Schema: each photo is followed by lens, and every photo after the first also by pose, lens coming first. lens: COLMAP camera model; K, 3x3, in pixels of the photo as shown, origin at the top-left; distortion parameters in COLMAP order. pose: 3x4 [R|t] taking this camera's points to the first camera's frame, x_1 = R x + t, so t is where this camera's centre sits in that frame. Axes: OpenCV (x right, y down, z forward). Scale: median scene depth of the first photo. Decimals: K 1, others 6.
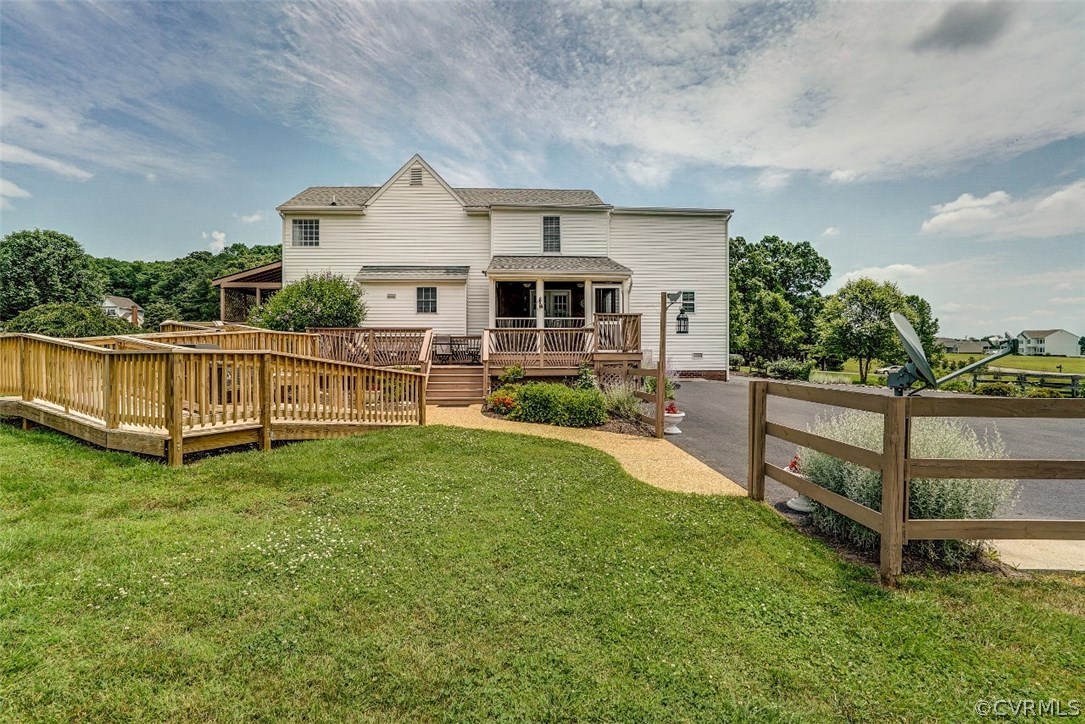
lens RADIAL K [[501.1, 0, 542.5], [0, 501.1, 362.0], [0, 0, 1]] dist [-0.003345, -0.000368]
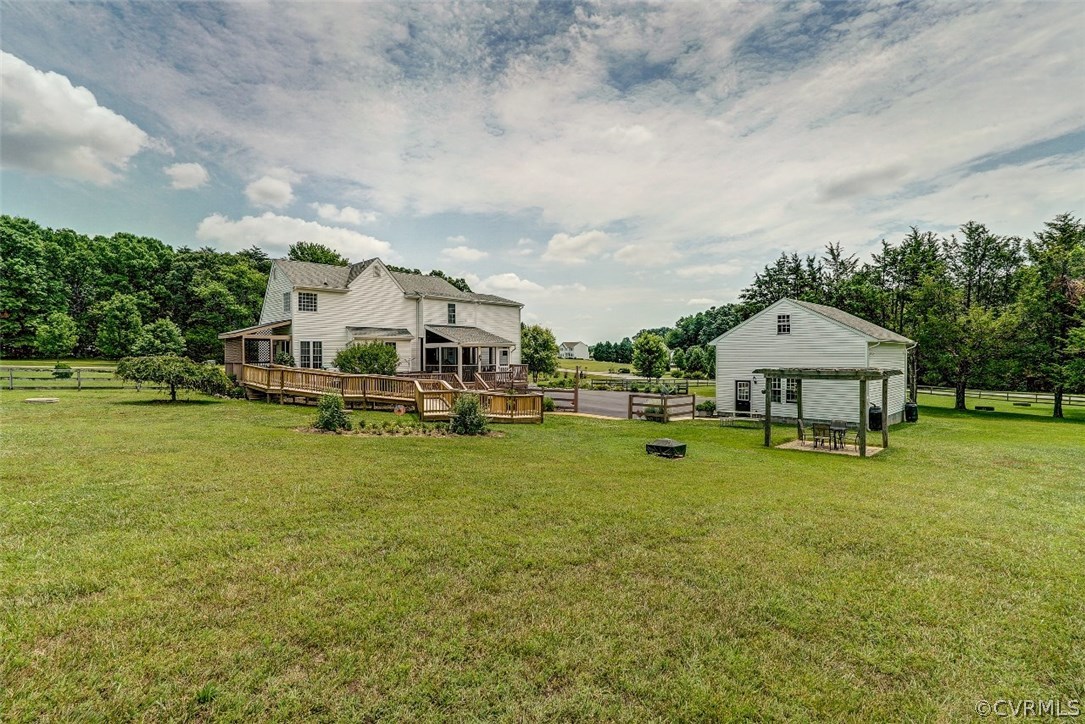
lens RADIAL K [[501.1, 0, 542.5], [0, 501.1, 362.0], [0, 0, 1]] dist [-0.003345, -0.000368]
pose [[0.736841, -0.006278, 0.676037, -0.971262], [0.007147, 0.999973, 0.001497, -0.081032], [-0.676029, 0.003728, 0.736866, -0.556587]]
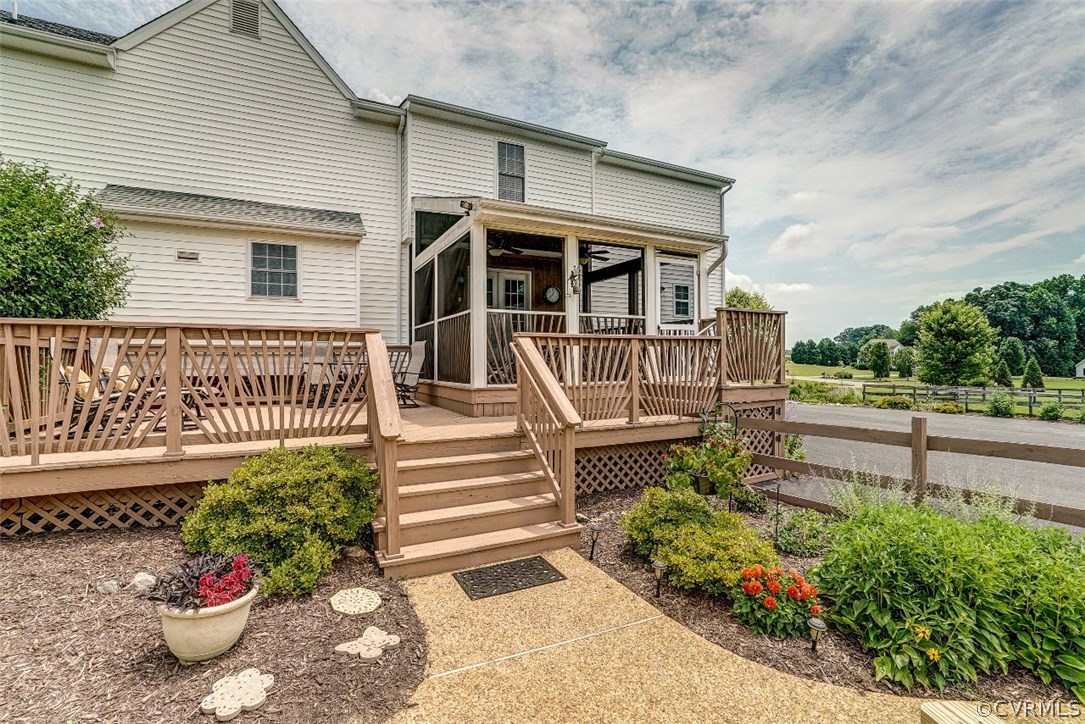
lens RADIAL K [[506.9, 0, 542.5], [0, 506.9, 362.0], [0, 0, 1]] dist [-0.001294, 0.000051]
pose [[0.920218, -0.001996, 0.391402, -0.183975], [0.006747, 0.999919, -0.010762, -0.028234], [-0.391349, 0.012545, 0.920157, 0.448879]]
